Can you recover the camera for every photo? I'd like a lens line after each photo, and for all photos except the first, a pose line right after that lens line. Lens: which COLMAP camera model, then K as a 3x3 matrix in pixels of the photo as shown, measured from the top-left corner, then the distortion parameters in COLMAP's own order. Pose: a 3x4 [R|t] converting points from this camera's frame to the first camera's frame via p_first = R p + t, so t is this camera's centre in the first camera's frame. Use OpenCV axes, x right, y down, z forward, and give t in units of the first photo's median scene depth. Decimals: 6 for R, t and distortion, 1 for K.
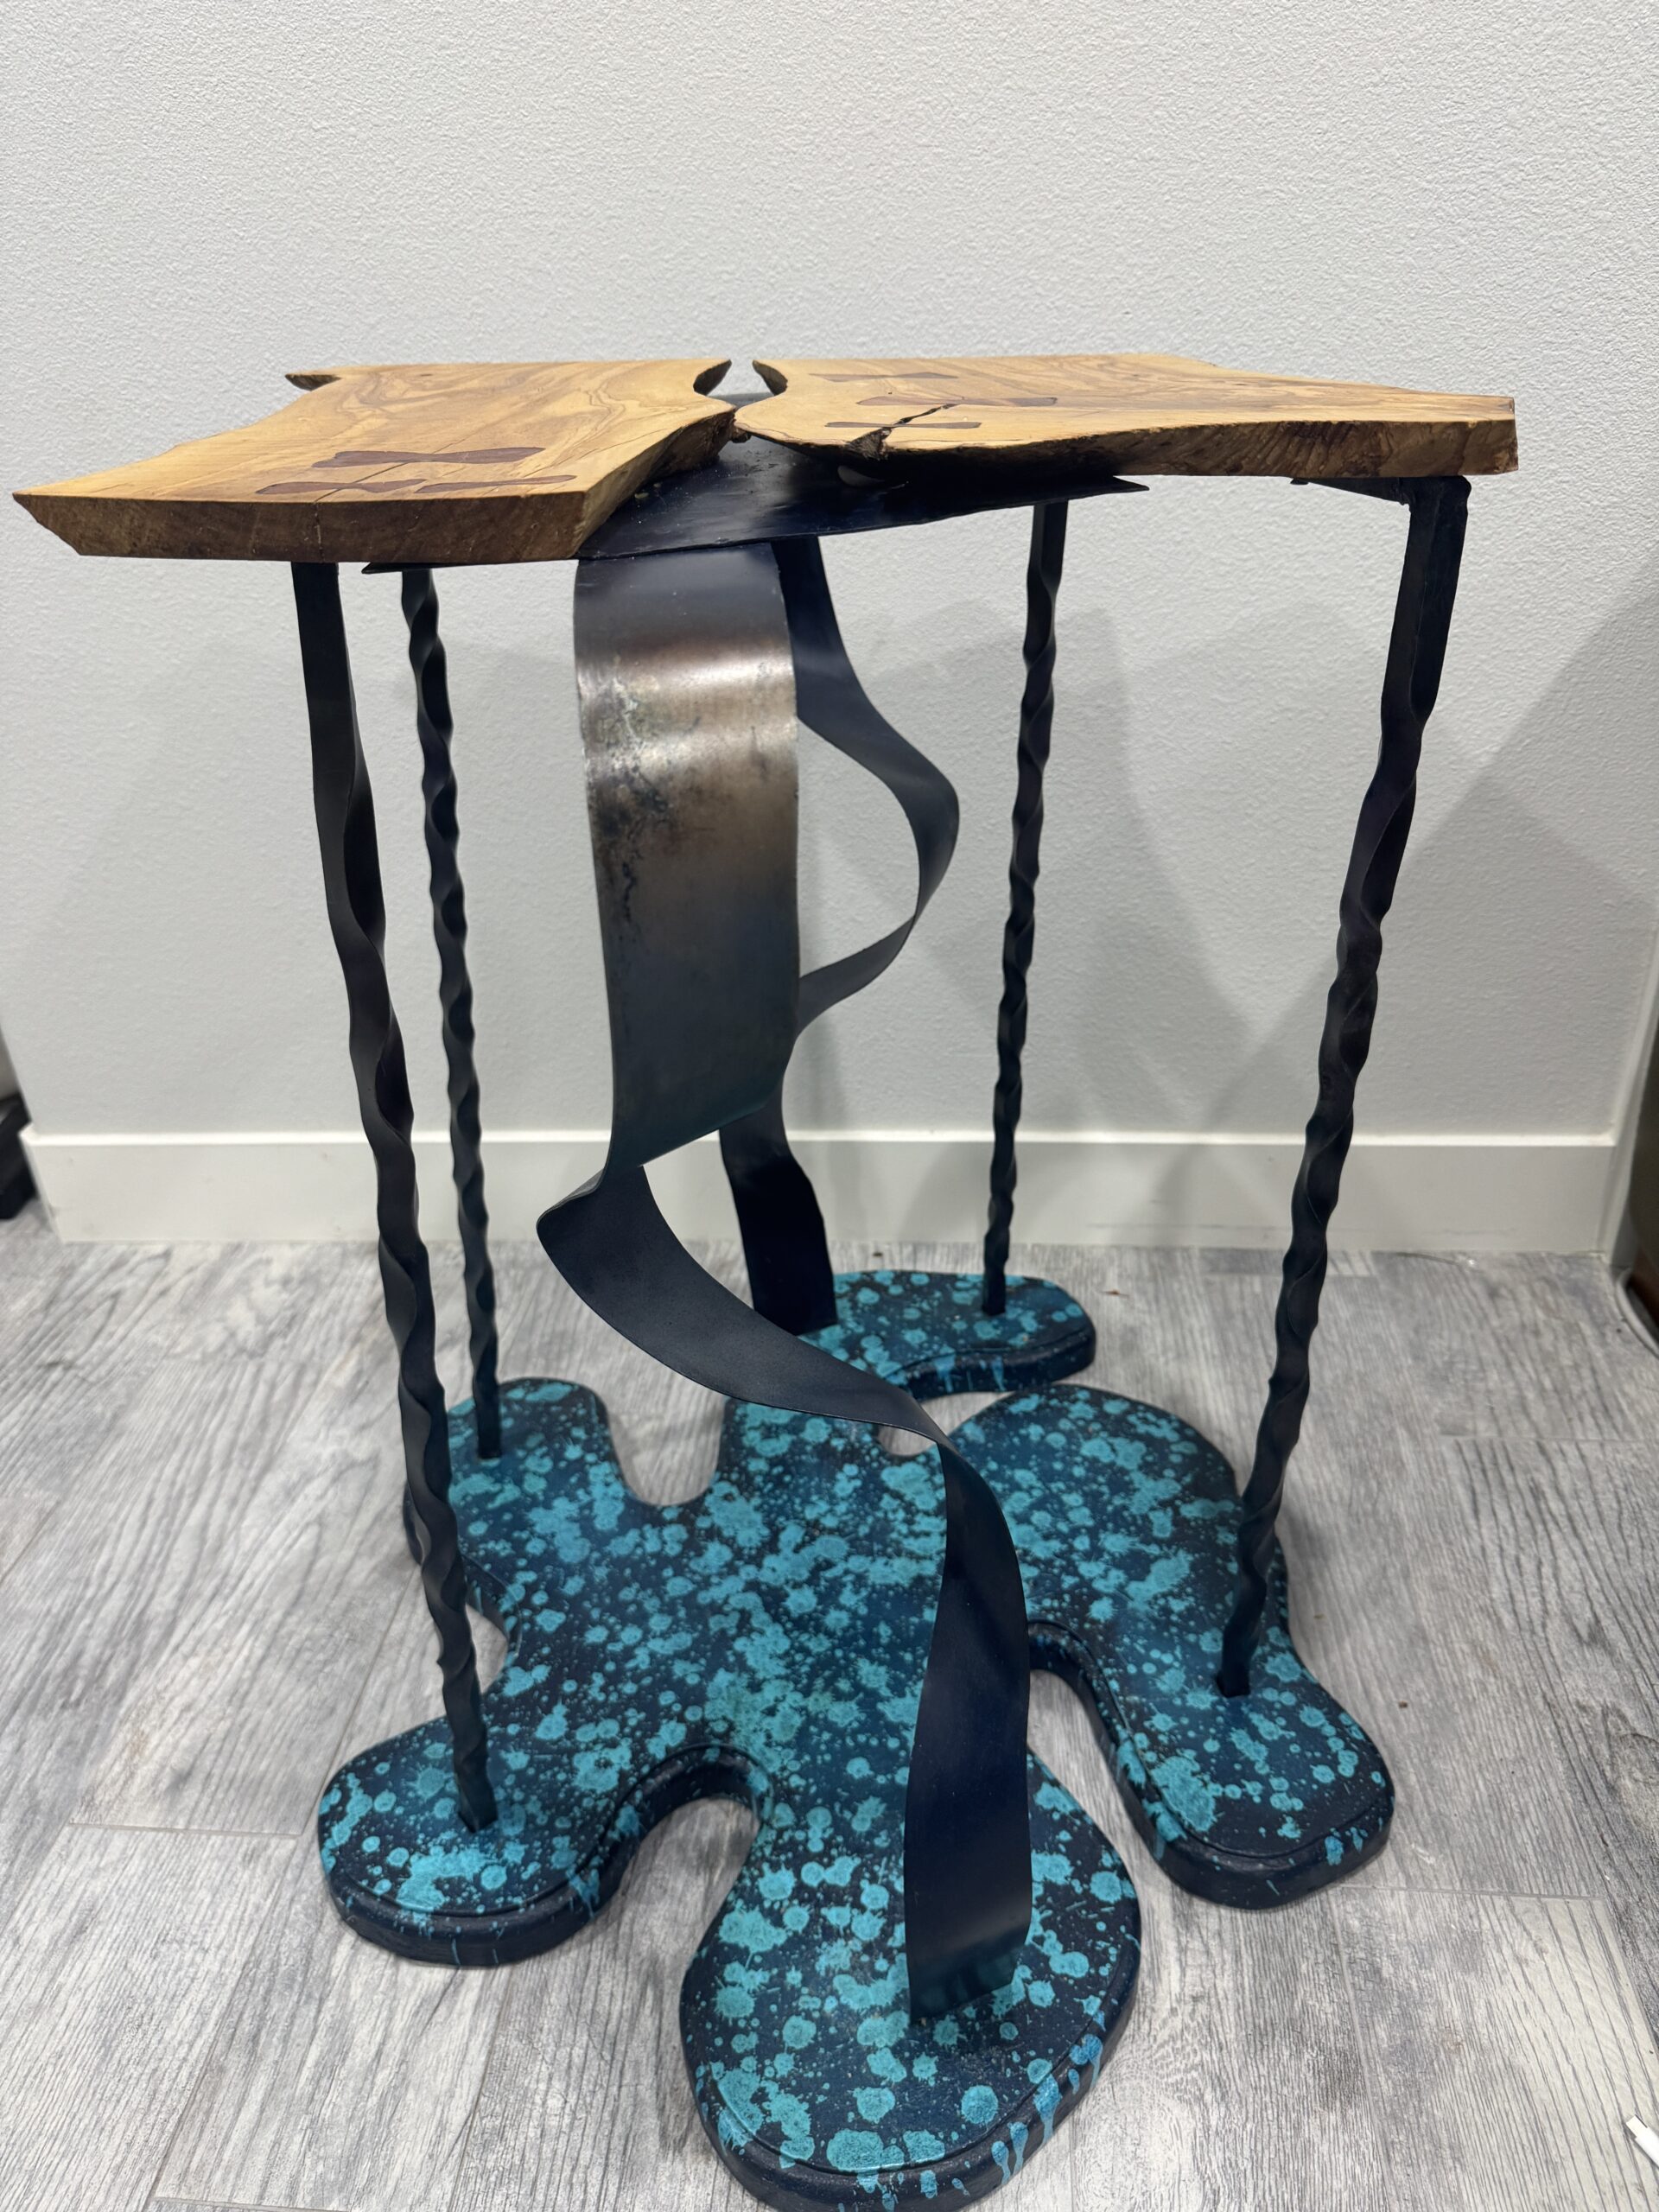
lens RADIAL K [[1585.4, 0, 842.0], [0, 1585.4, 1116.0], [0, 0, 1]] dist [0.003207, -0.023408]
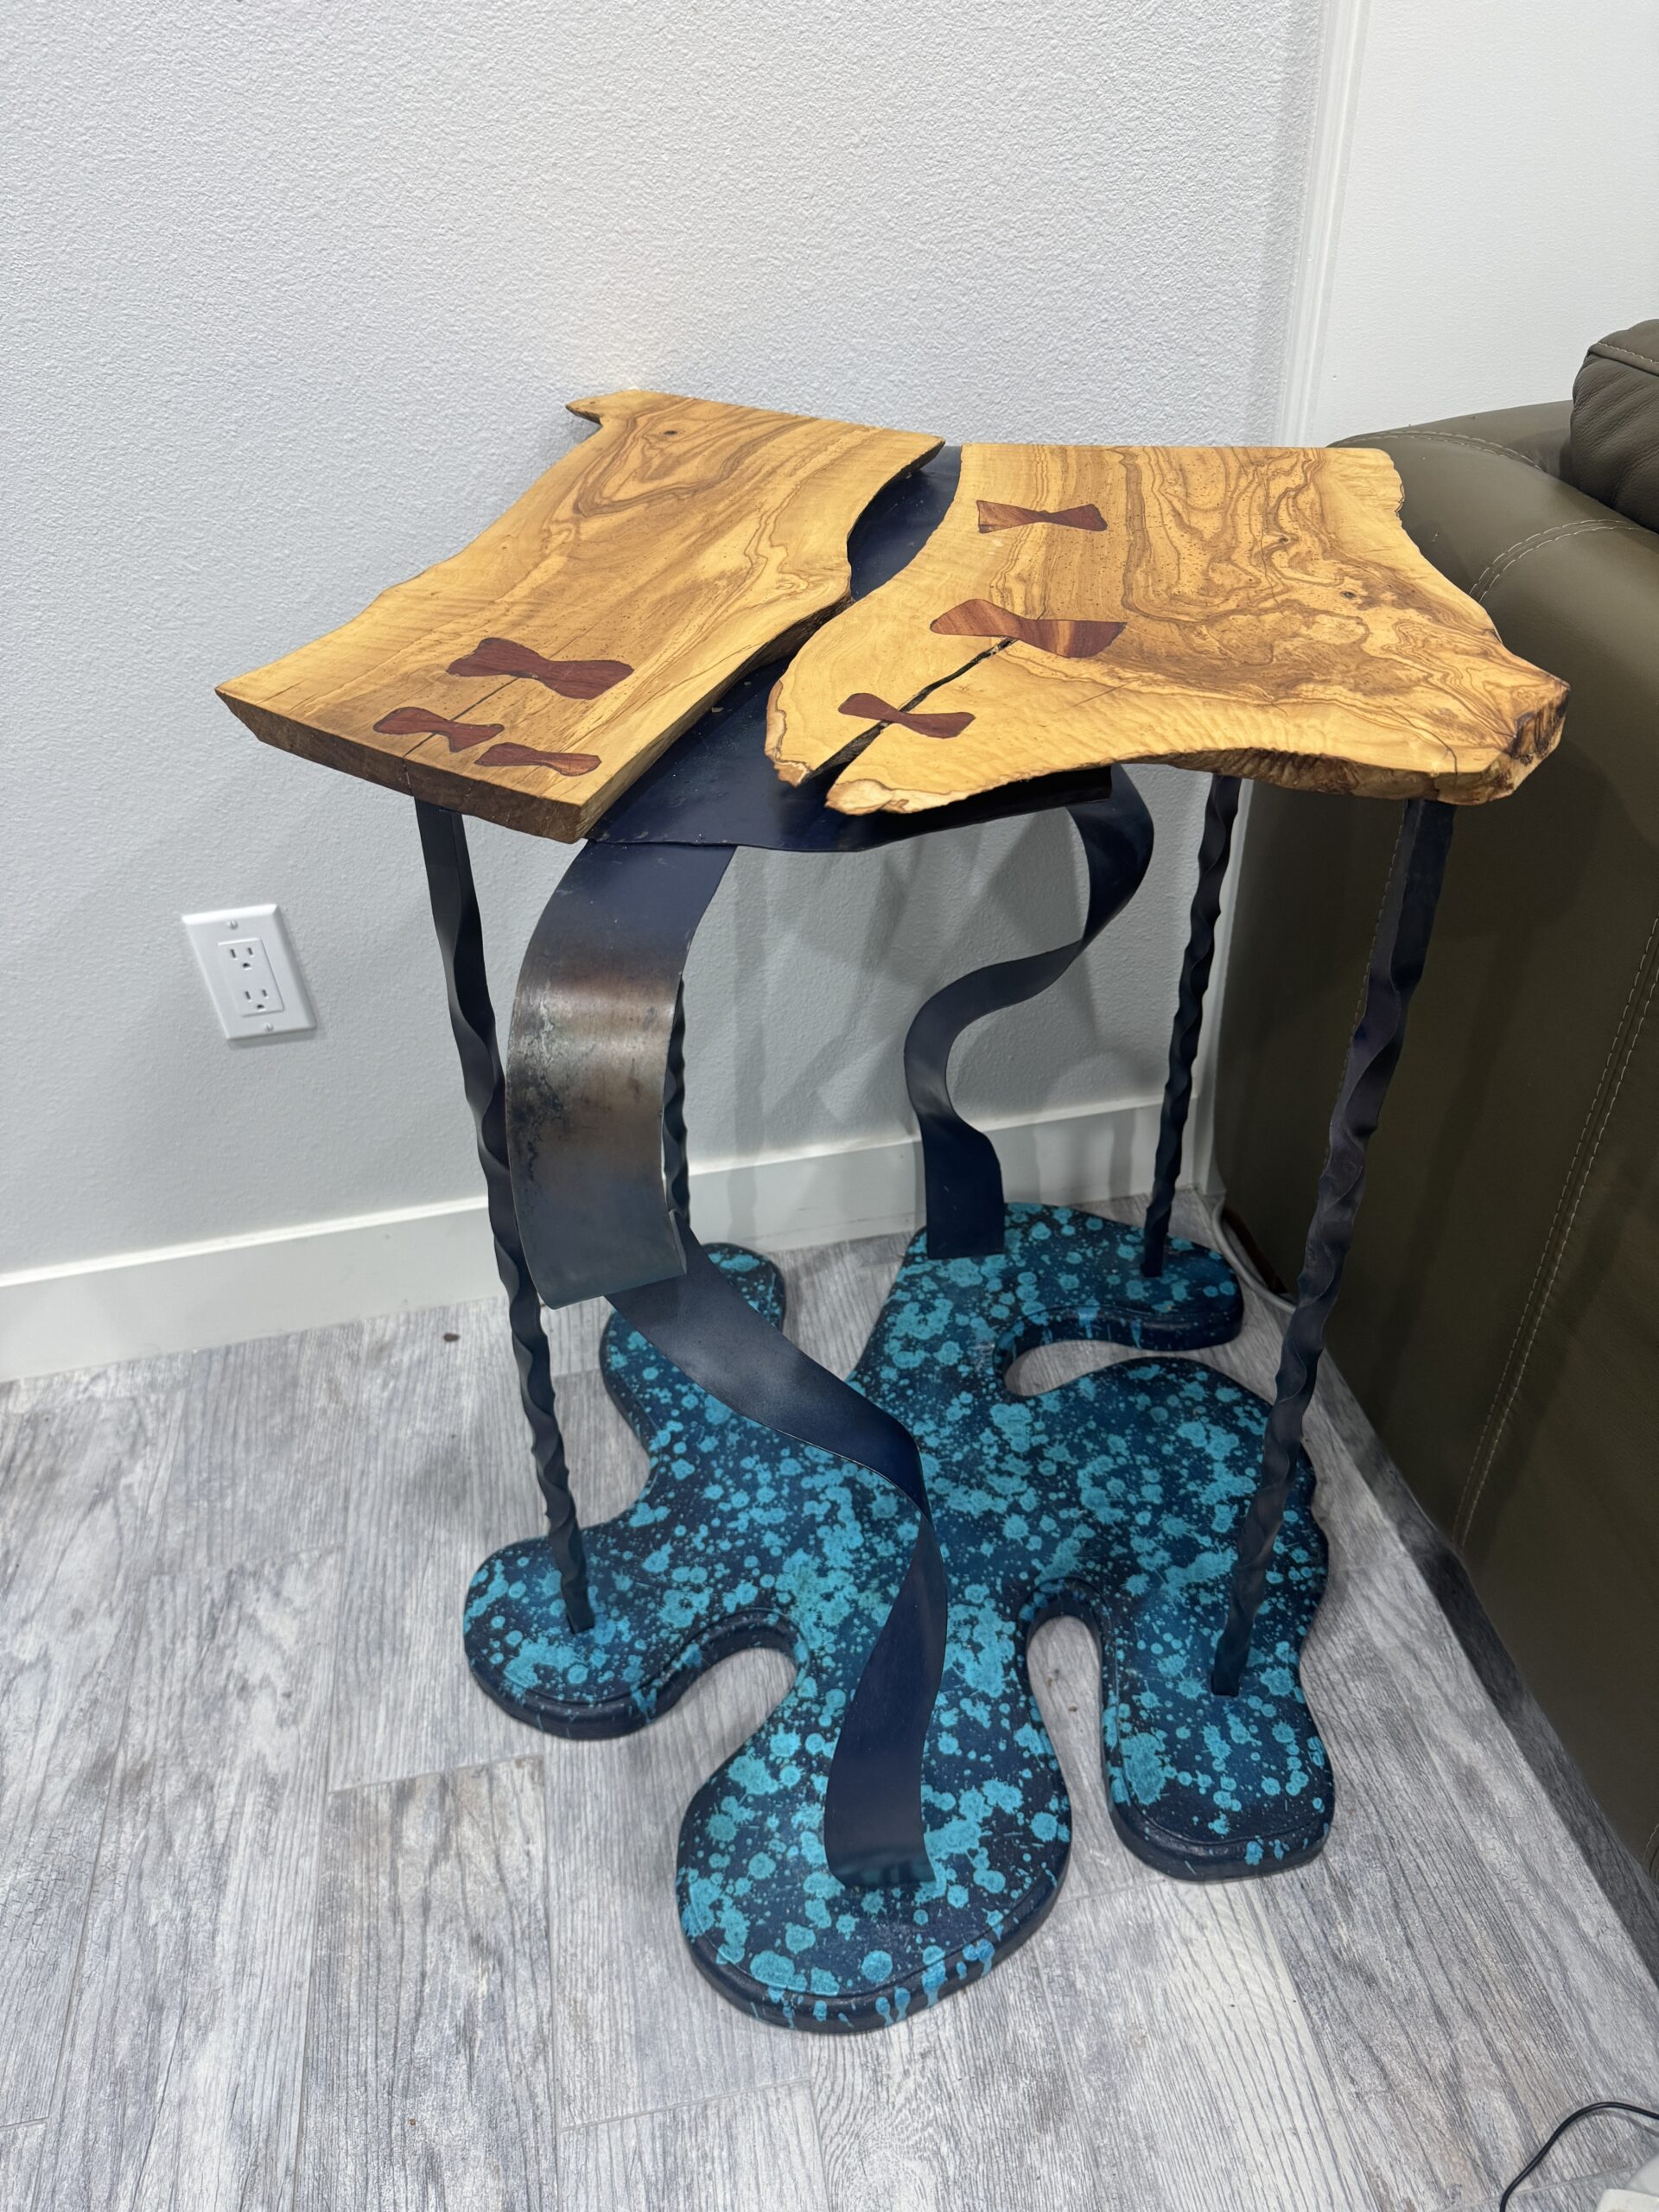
lens RADIAL K [[1585.4, 0, 856.3], [0, 1585.4, 1115.1], [0, 0, 1]] dist [0.003207, -0.023408]
pose [[0.952311, 0.192716, -0.236569, 0.190442], [-0.147630, 0.969525, 0.195518, -0.216350], [0.267039, -0.151269, 0.951739, -0.075979]]
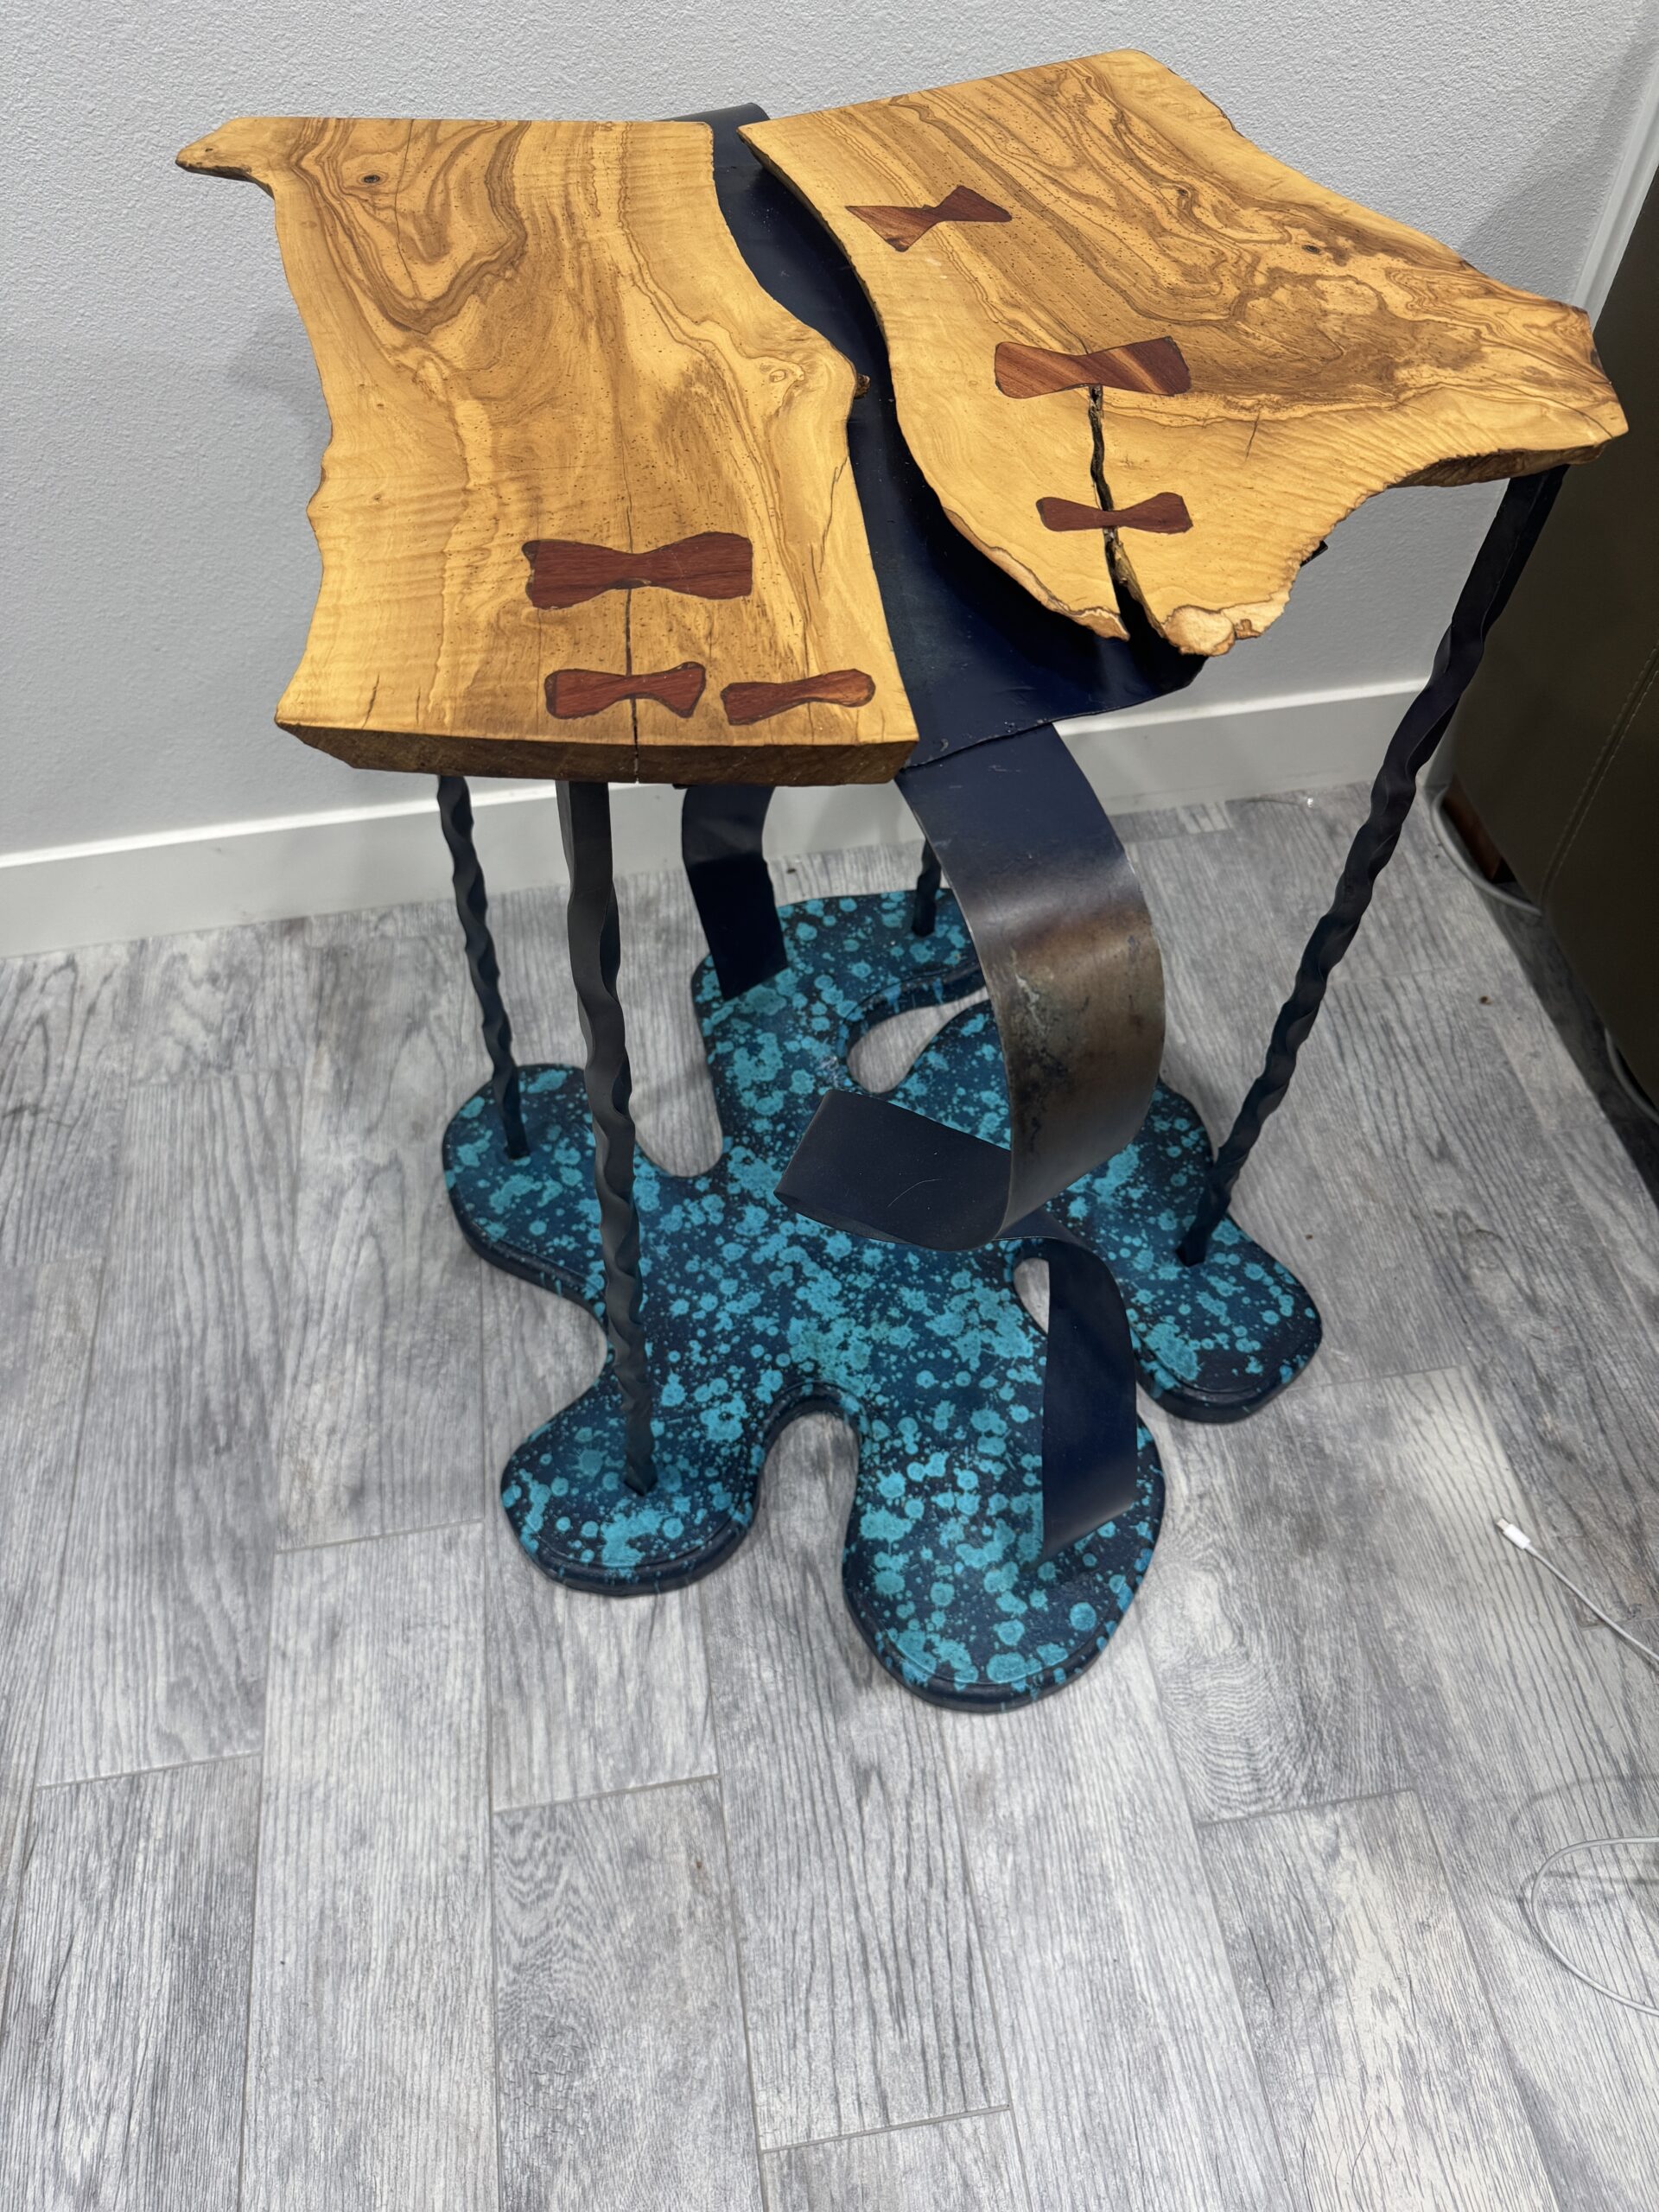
lens RADIAL K [[1585.4, 0, 842.8], [0, 1585.4, 1107.0], [0, 0, 1]] dist [0.003207, -0.023408]
pose [[0.970962, -0.173521, 0.164690, -0.218084], [0.090835, 0.904258, 0.417213, -0.309896], [-0.221318, -0.390138, 0.893762, -0.024162]]
